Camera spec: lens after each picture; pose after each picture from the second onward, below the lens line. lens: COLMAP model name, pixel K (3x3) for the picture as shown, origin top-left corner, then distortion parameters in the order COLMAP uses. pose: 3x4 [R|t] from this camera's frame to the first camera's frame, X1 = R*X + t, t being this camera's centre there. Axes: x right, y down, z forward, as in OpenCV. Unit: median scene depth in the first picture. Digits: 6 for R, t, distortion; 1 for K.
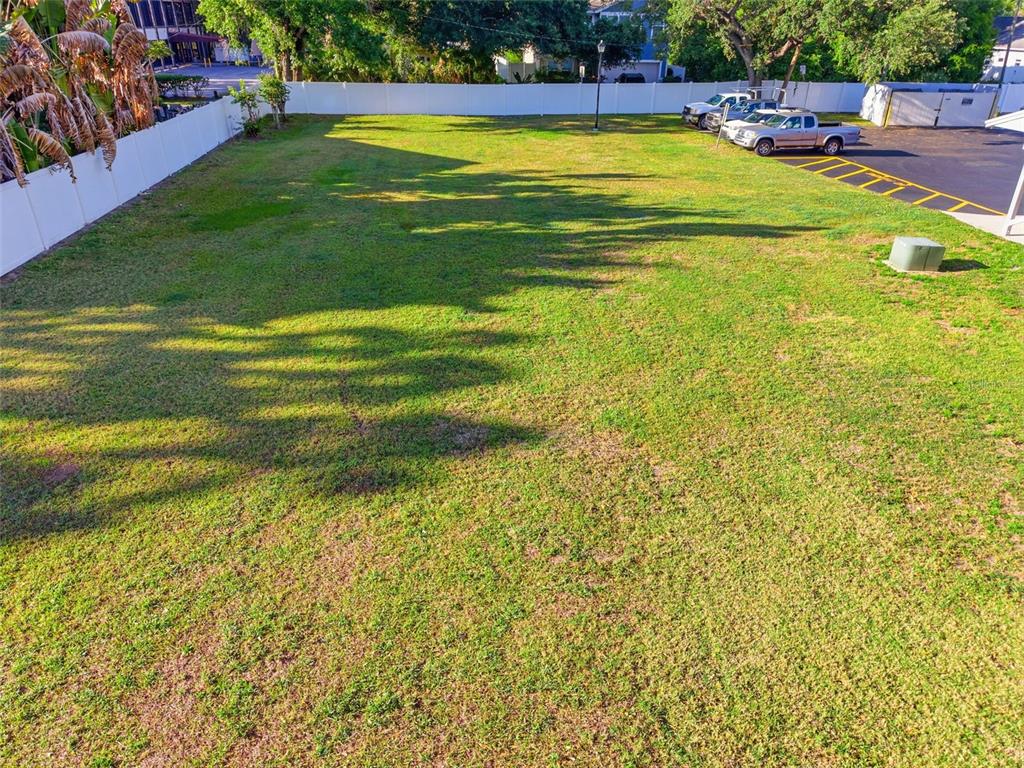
lens RADIAL K [[674.8, 0, 512.0], [0, 674.8, 384.0], [0, 0, 1]] dist [0.006755, -0.038601]
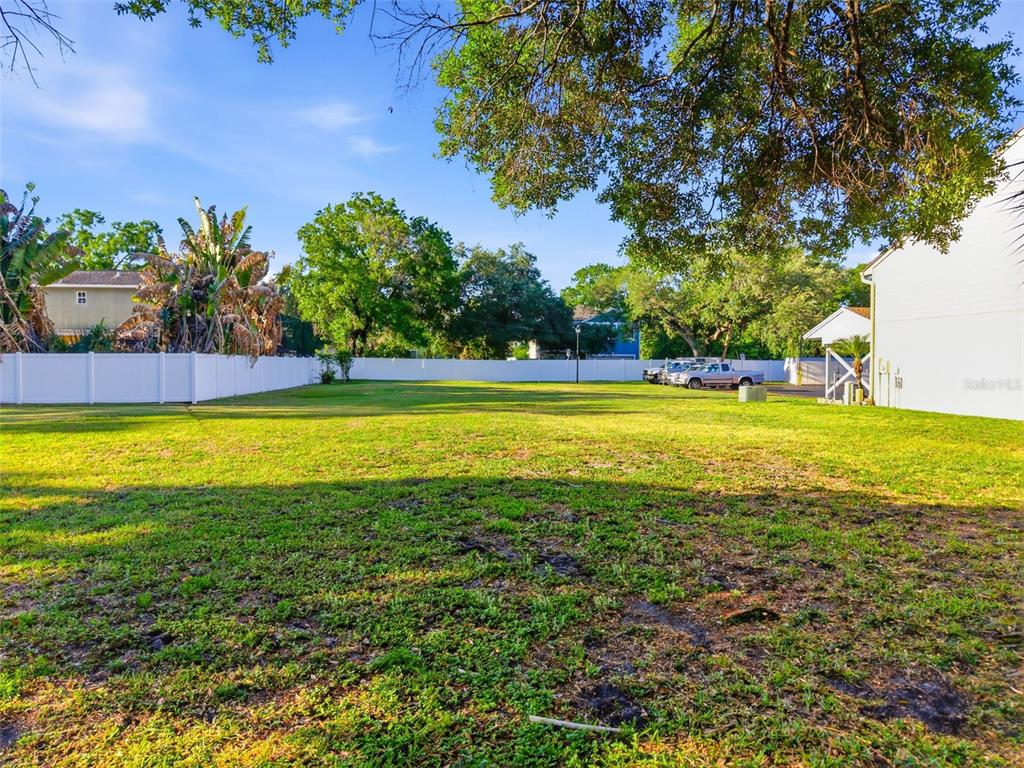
lens RADIAL K [[674.8, 0, 512.0], [0, 674.8, 384.0], [0, 0, 1]] dist [0.006755, -0.038601]
pose [[0.999642, -0.007761, -0.025614, 0.028380], [-0.004561, 0.893646, -0.448750, 0.224111], [0.026372, 0.448706, 0.893290, -0.204049]]
